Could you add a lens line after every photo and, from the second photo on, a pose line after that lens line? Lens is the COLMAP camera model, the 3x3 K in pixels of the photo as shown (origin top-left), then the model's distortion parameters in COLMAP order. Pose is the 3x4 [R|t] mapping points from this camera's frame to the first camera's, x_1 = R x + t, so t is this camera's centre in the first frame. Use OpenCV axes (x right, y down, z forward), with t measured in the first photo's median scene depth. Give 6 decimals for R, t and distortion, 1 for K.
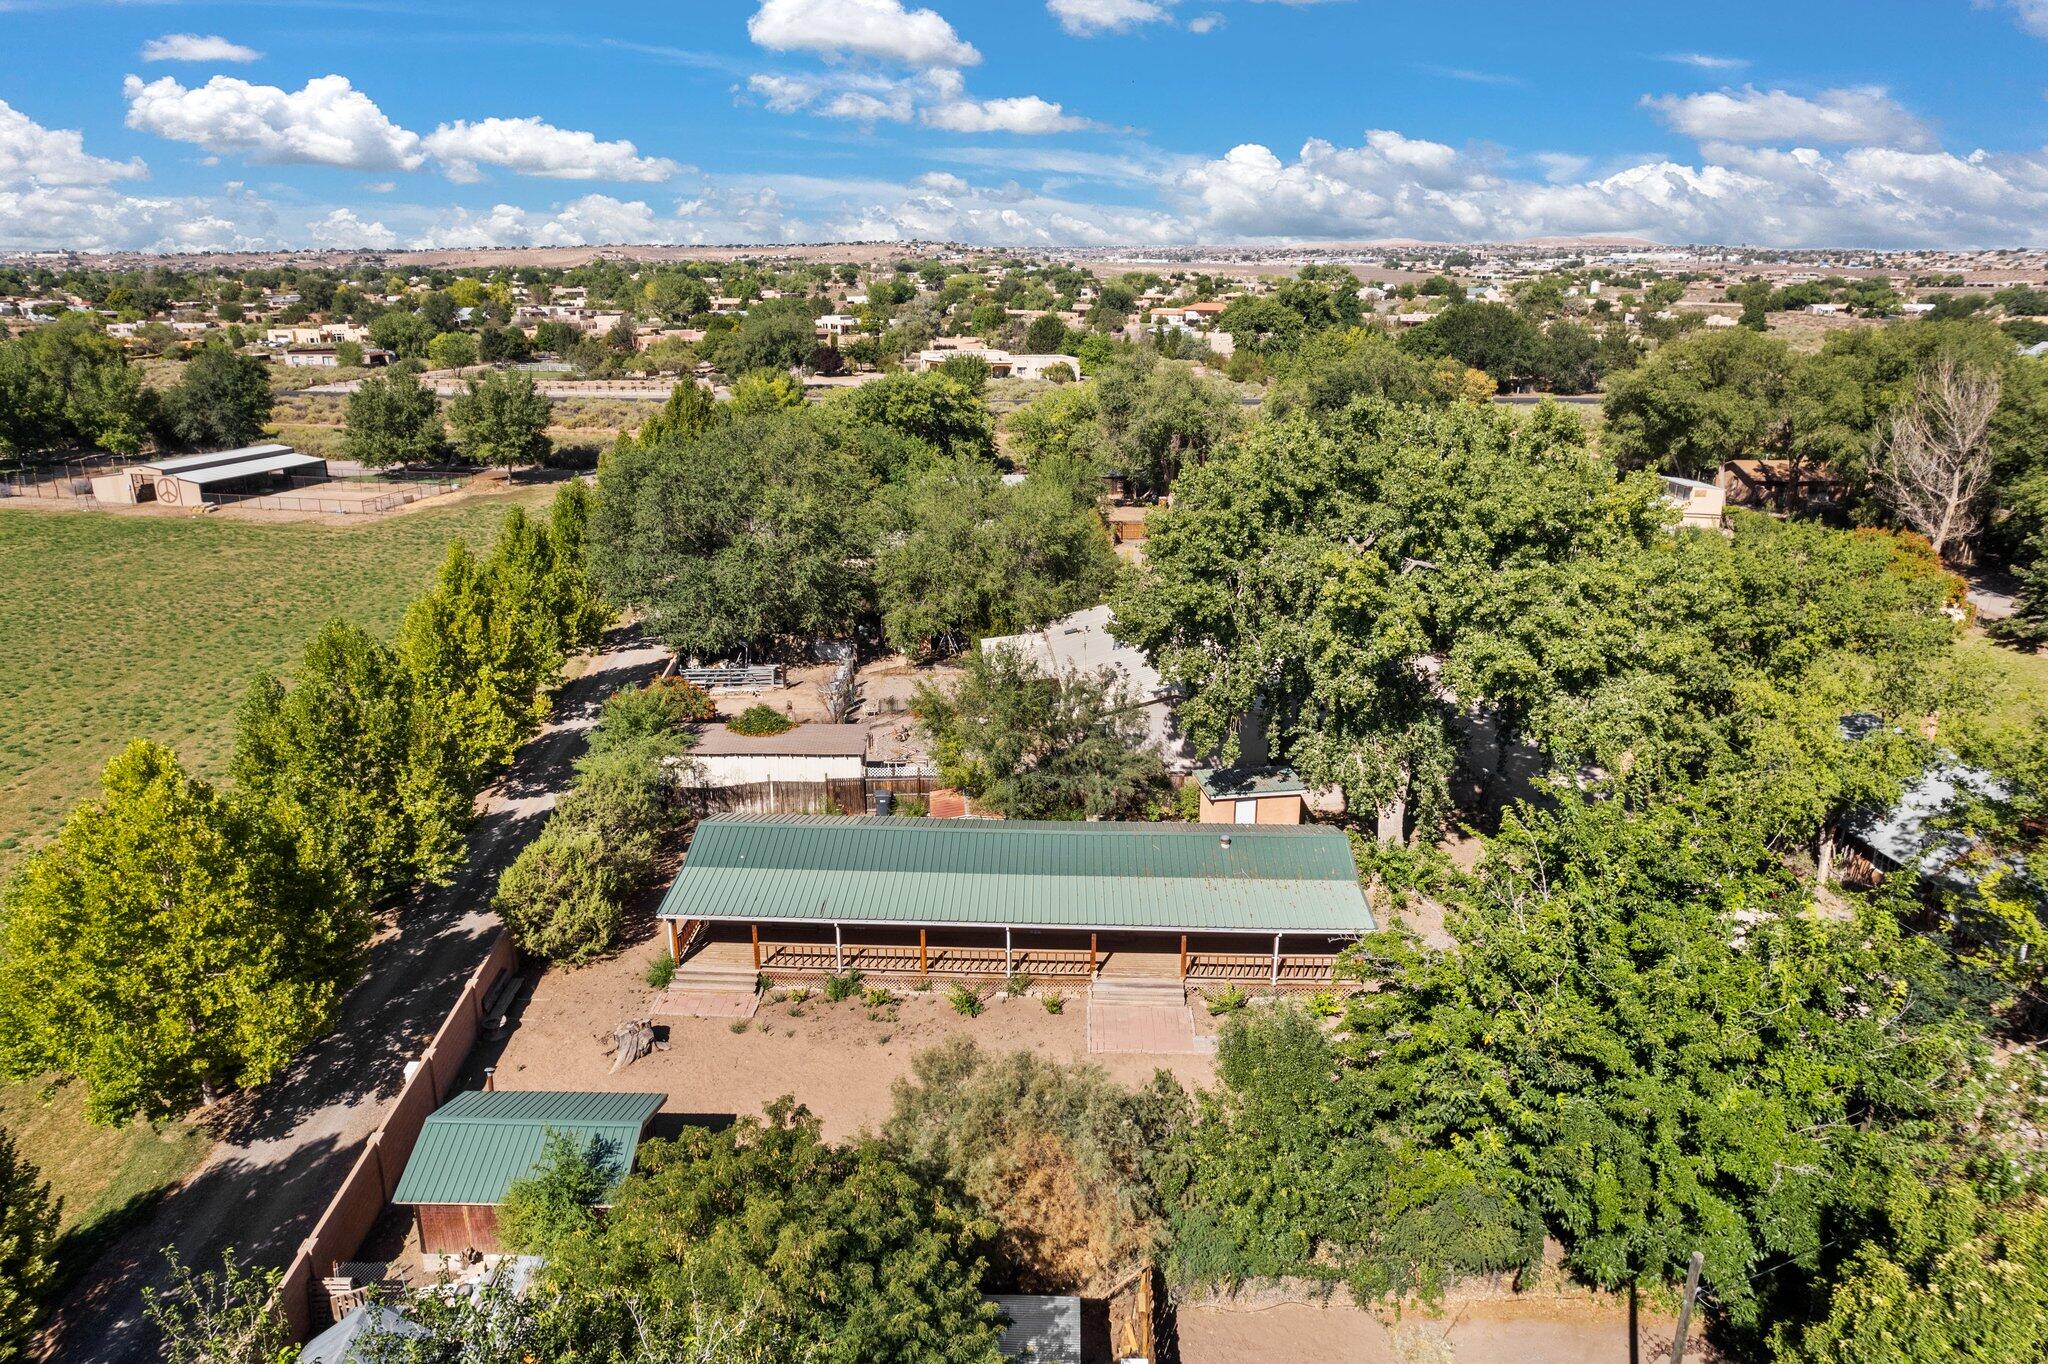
lens RADIAL K [[1317.4, 0, 1024.0], [0, 1317.4, 682.0], [0, 0, 1]] dist [-0.068933, 0.059058]
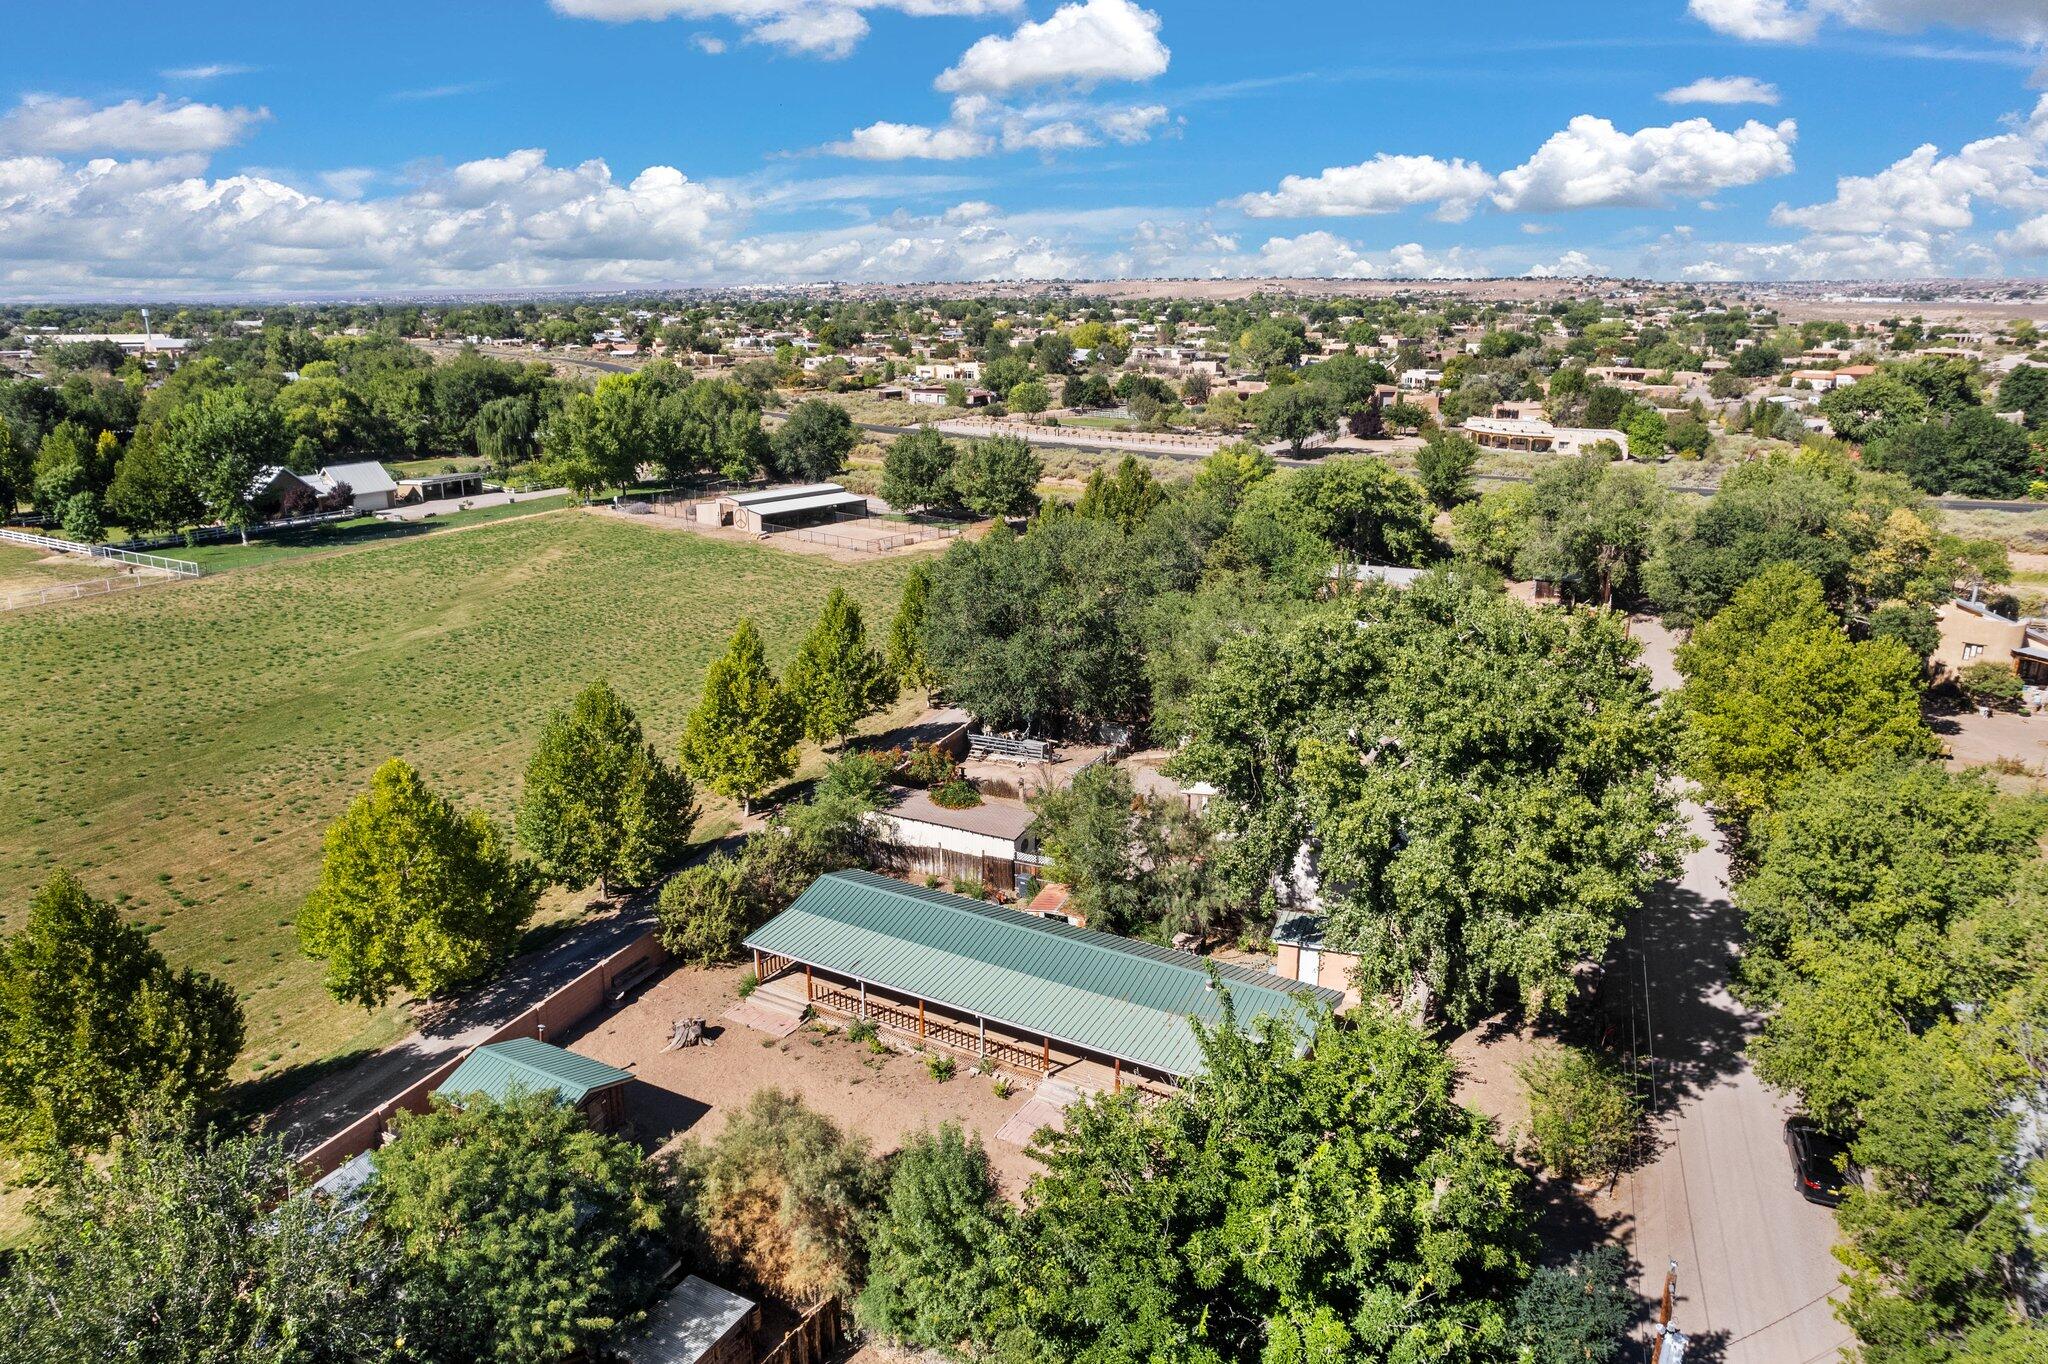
lens RADIAL K [[1317.4, 0, 1024.0], [0, 1317.4, 682.0], [0, 0, 1]] dist [-0.068933, 0.059058]
pose [[0.892624, 0.126312, -0.432744, 0.148713], [-0.137396, 0.990500, 0.005704, -0.036313], [0.429353, 0.054366, 0.901499, -0.016573]]
